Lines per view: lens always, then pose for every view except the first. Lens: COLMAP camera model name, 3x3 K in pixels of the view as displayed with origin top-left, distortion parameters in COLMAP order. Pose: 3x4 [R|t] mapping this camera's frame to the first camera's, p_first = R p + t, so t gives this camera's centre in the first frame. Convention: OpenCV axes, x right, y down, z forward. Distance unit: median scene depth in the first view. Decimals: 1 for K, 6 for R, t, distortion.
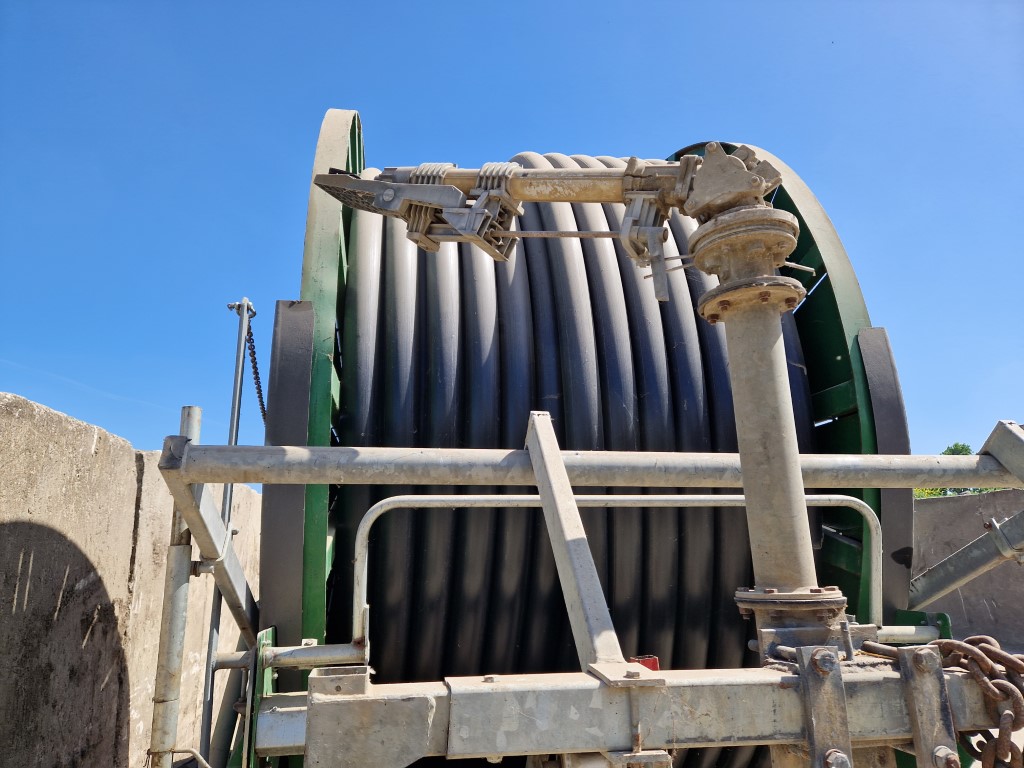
lens RADIAL K [[713.9, 0, 512.1], [0, 713.9, 407.4], [0, 0, 1]] dist [0.084220, -0.074964]
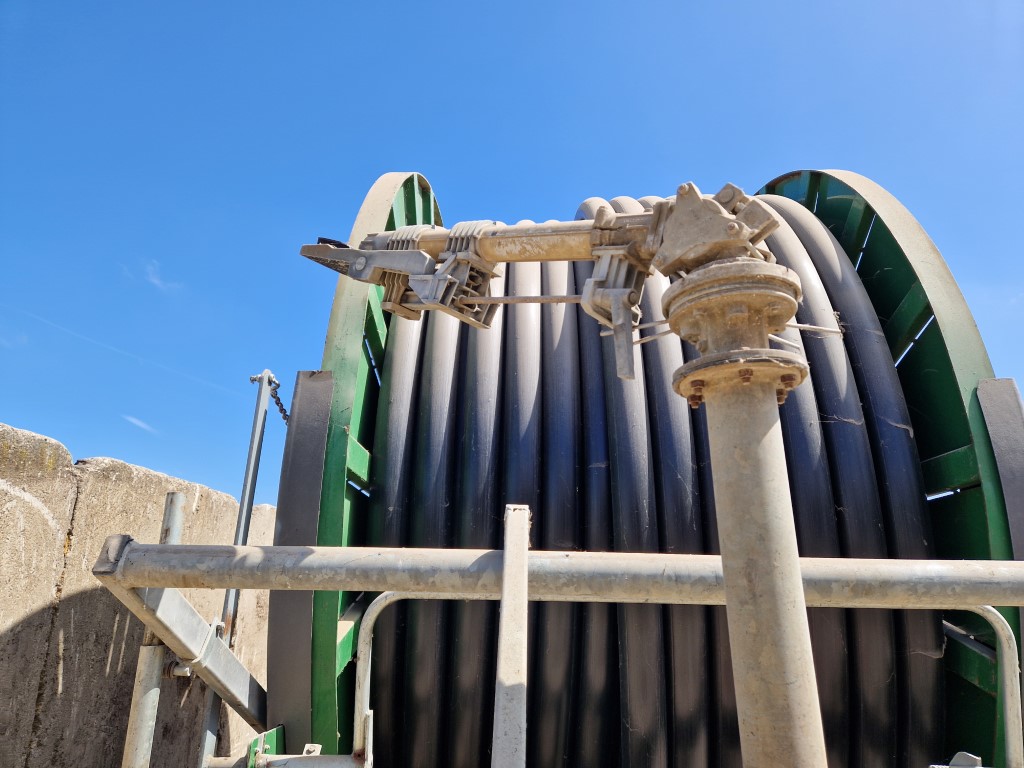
lens RADIAL K [[712.5, 0, 512.0], [0, 712.5, 384.0], [0, 0, 1]] dist [0.075365, -0.071971]
pose [[0.980534, -0.026190, -0.194594, 0.200051], [0.009487, 0.996226, -0.086279, -0.063812], [0.196119, 0.082753, 0.977082, 0.164797]]
